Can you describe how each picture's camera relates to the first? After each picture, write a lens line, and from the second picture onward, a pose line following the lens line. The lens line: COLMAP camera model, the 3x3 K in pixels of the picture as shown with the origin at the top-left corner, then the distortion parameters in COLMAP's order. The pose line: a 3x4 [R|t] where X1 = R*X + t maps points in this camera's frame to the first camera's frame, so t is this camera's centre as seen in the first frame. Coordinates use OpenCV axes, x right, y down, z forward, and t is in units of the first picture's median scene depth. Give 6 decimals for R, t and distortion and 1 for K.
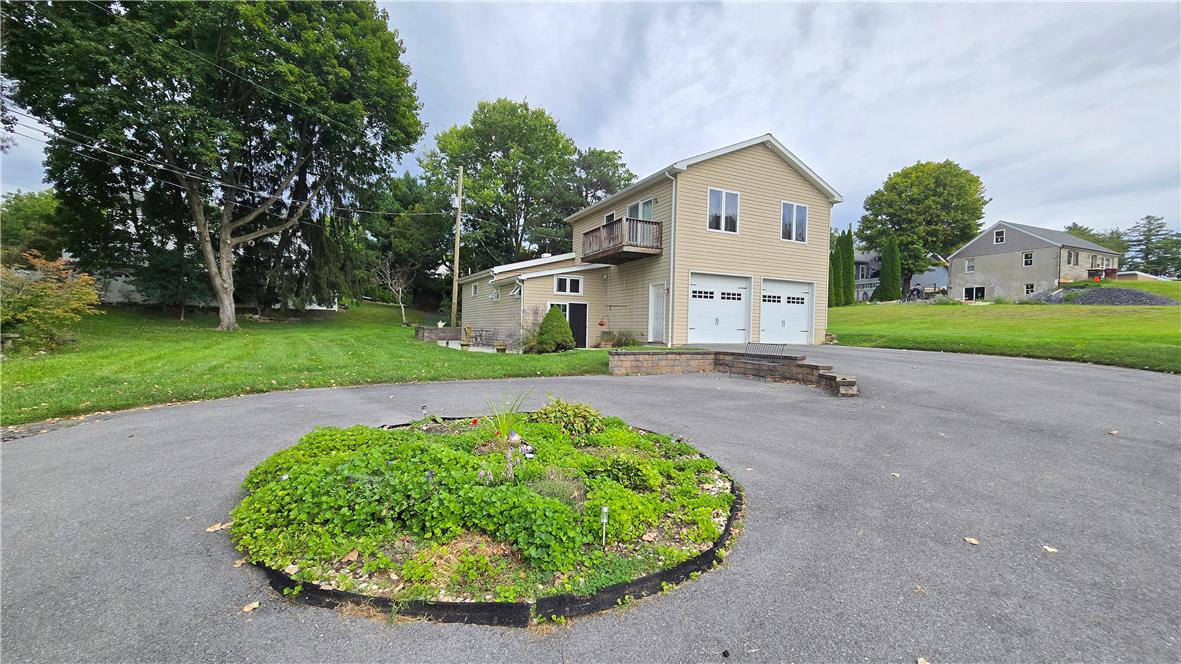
lens RADIAL K [[484.6, 0, 593.7], [0, 484.6, 342.4], [0, 0, 1]] dist [0.000088, -0.000352]
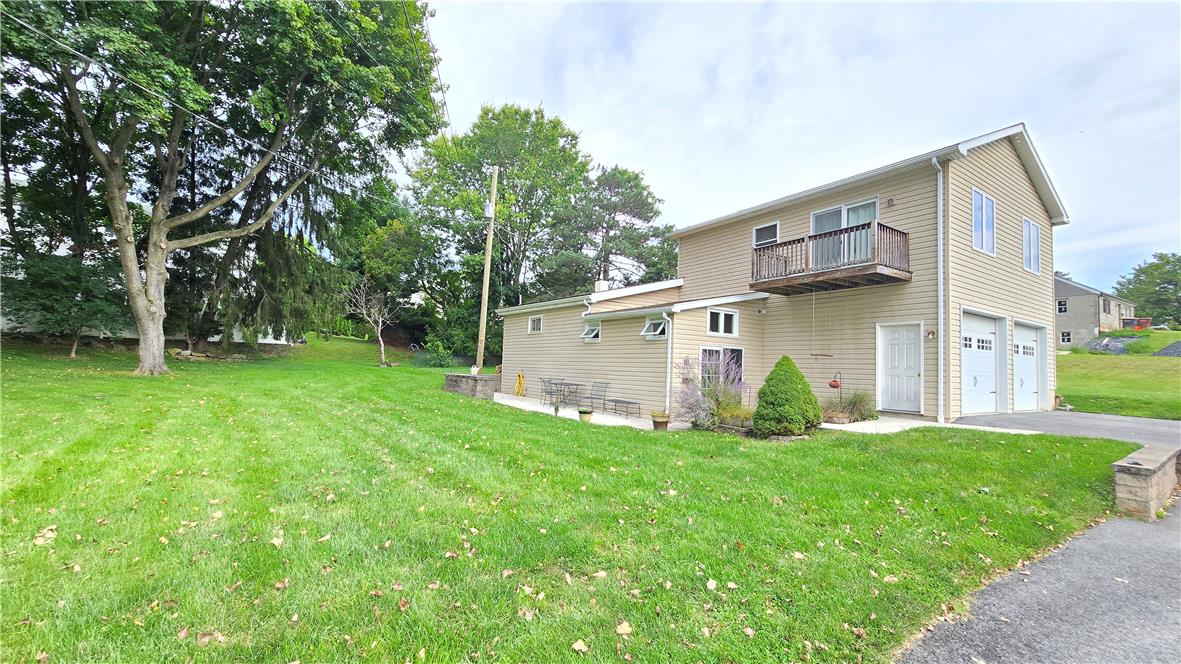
lens RADIAL K [[484.6, 0, 593.7], [0, 484.6, 342.4], [0, 0, 1]] dist [0.000088, -0.000352]
pose [[0.991472, 0.020413, 0.128711, -0.193658], [-0.010860, 0.997162, -0.074493, -0.022048], [-0.129866, 0.072460, 0.988880, 0.209814]]
